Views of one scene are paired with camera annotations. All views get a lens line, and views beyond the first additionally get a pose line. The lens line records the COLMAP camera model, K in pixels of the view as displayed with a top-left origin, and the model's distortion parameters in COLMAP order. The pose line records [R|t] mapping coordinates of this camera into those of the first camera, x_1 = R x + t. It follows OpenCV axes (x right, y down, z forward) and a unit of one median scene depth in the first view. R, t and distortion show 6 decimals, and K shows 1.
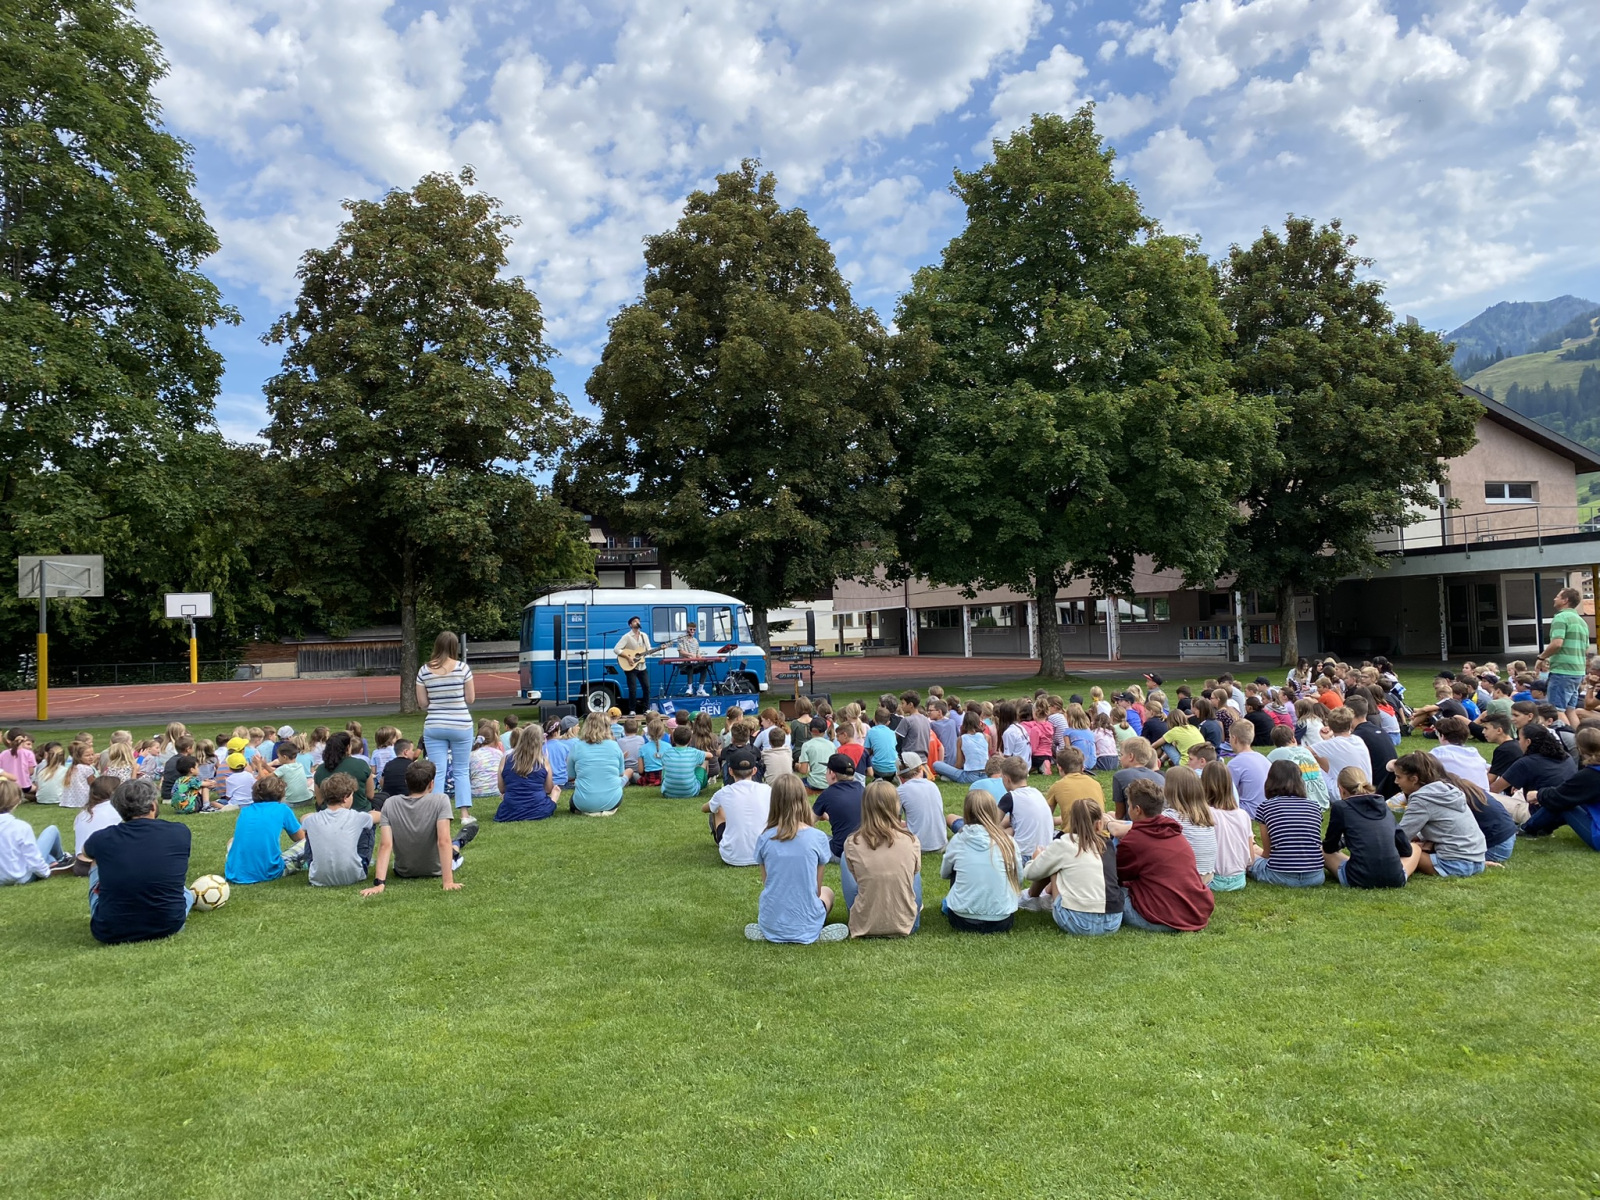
lens RADIAL K [[1220.3, 0, 791.2], [0, 1220.3, 606.5], [0, 0, 1]] dist [0.032482, -0.036064]
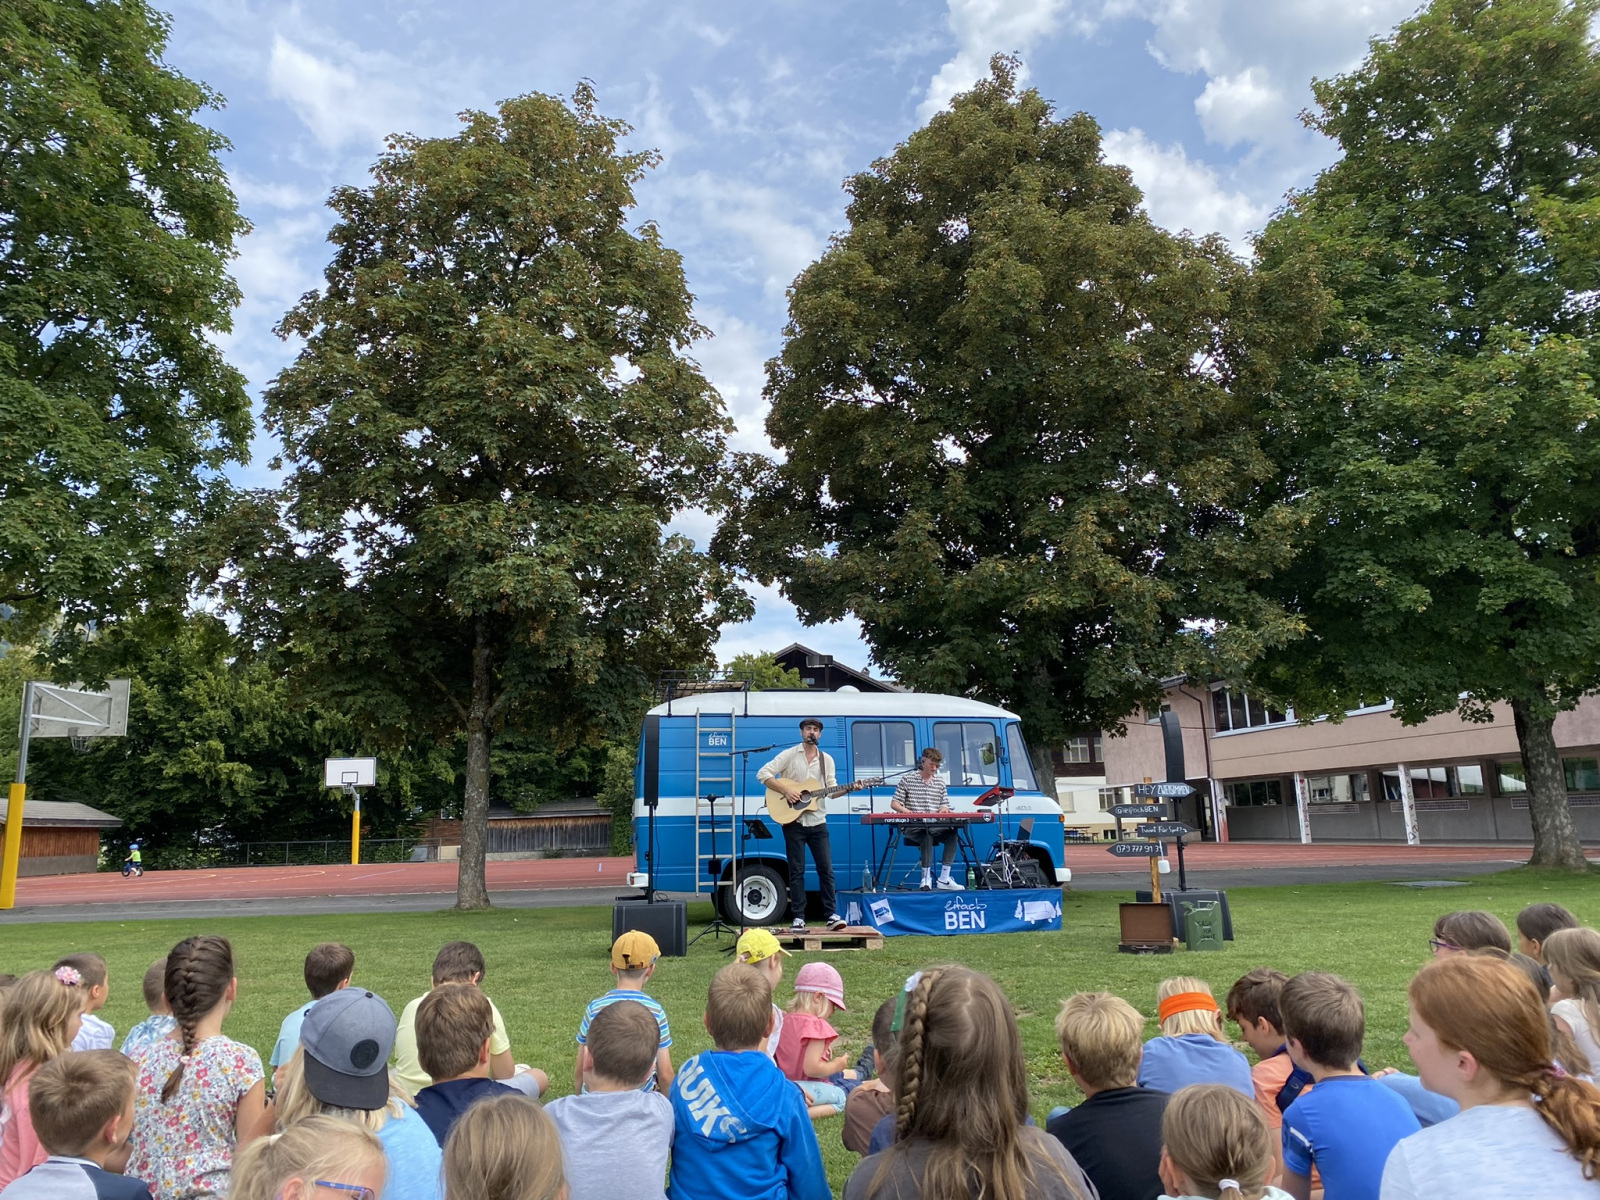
lens RADIAL K [[1220.3, 0, 780.6], [0, 1220.3, 594.4], [0, 0, 1]] dist [0.032482, -0.036064]
pose [[0.978565, -0.031889, -0.203454, -0.027769], [-0.001689, 0.986662, -0.162772, 0.030266], [0.205931, 0.159627, 0.965459, 0.400444]]
